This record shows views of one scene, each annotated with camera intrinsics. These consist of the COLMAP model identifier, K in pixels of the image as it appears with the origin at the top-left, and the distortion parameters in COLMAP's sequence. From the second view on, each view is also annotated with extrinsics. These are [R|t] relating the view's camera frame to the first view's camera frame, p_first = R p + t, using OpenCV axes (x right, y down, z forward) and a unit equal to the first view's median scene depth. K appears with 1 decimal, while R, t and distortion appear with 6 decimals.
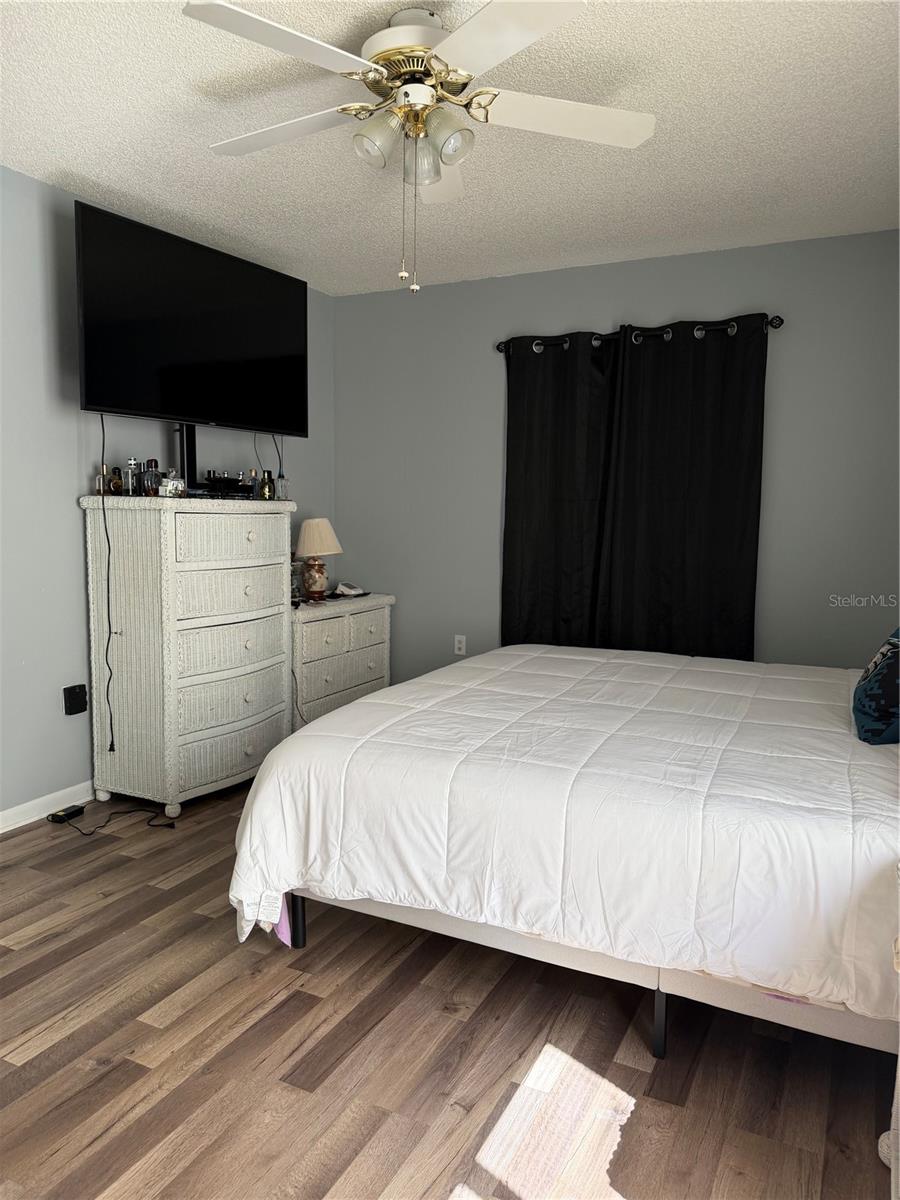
lens RADIAL K [[851.4, 0, 446.9], [0, 851.4, 590.4], [0, 0, 1]] dist [-0.004345, -0.011976]
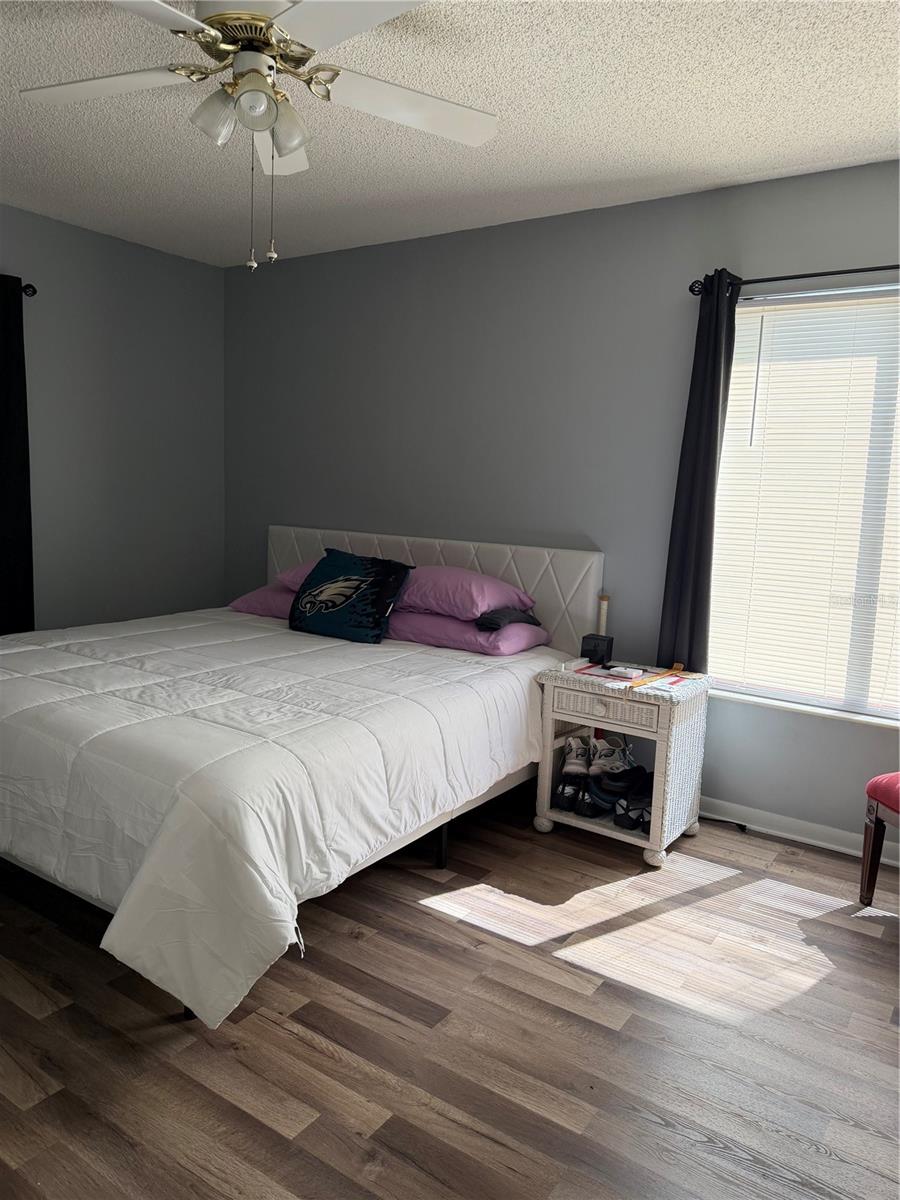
lens RADIAL K [[849.9, 0, 450.0], [0, 849.9, 600.0], [0, 0, 1]] dist [0.020850, -0.028131]
pose [[0.138875, -0.142002, 0.980076, -1.102510], [0.067082, 0.988742, 0.133752, -0.106861], [-0.988035, 0.047170, 0.146837, 0.726999]]
